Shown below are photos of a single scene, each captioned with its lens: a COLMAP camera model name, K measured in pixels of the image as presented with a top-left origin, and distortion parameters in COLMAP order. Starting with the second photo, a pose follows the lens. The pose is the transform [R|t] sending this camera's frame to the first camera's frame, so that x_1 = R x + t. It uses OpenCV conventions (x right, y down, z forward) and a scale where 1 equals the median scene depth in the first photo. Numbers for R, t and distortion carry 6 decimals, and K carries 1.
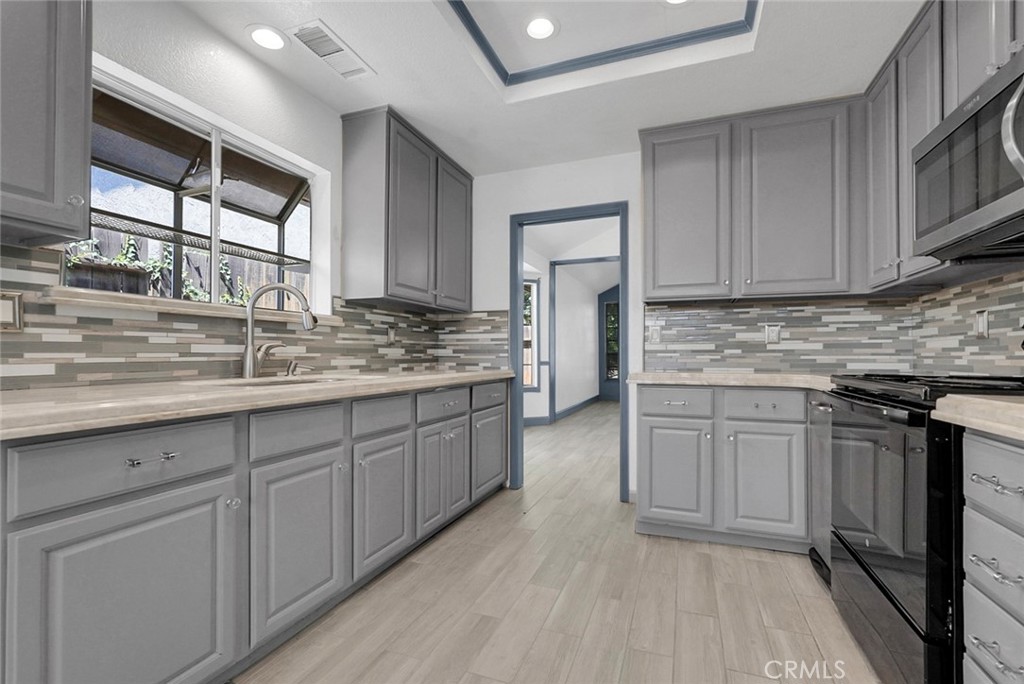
lens RADIAL K [[446.0, 0, 495.3], [0, 446.0, 359.6], [0, 0, 1]] dist [-0.005900, 0.002996]
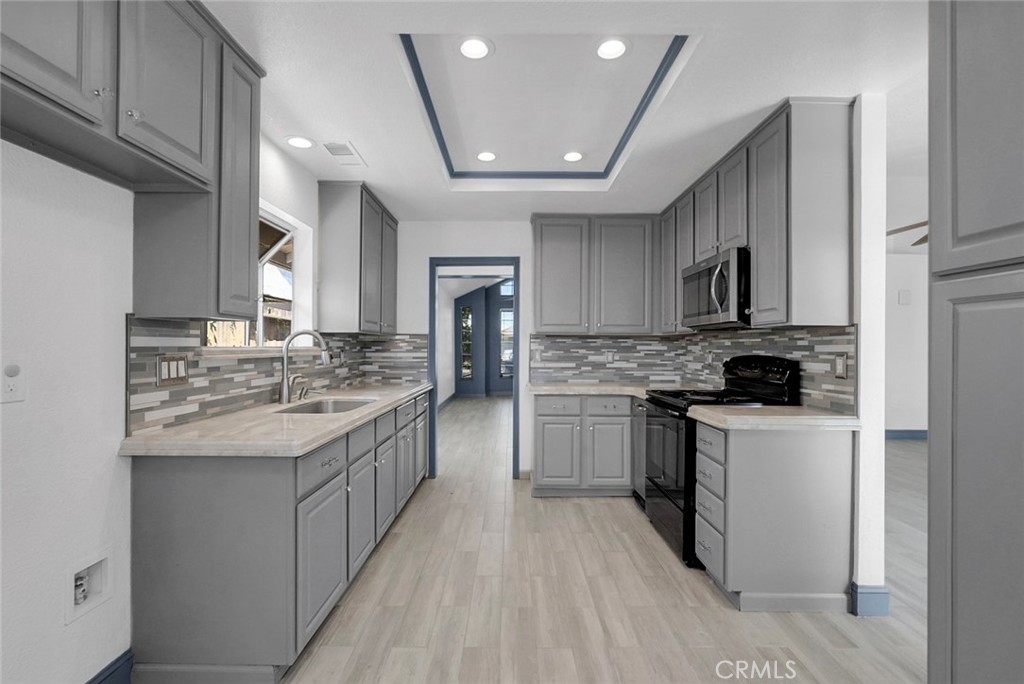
lens RADIAL K [[494.9, 0, 506.2], [0, 494.9, 346.2], [0, 0, 1]] dist [-0.002022, -0.000329]
pose [[0.916985, 0.008711, 0.398826, -0.437339], [-0.007985, 0.999962, -0.003482, -0.101909], [-0.398841, 0.000008, 0.917020, -0.473525]]
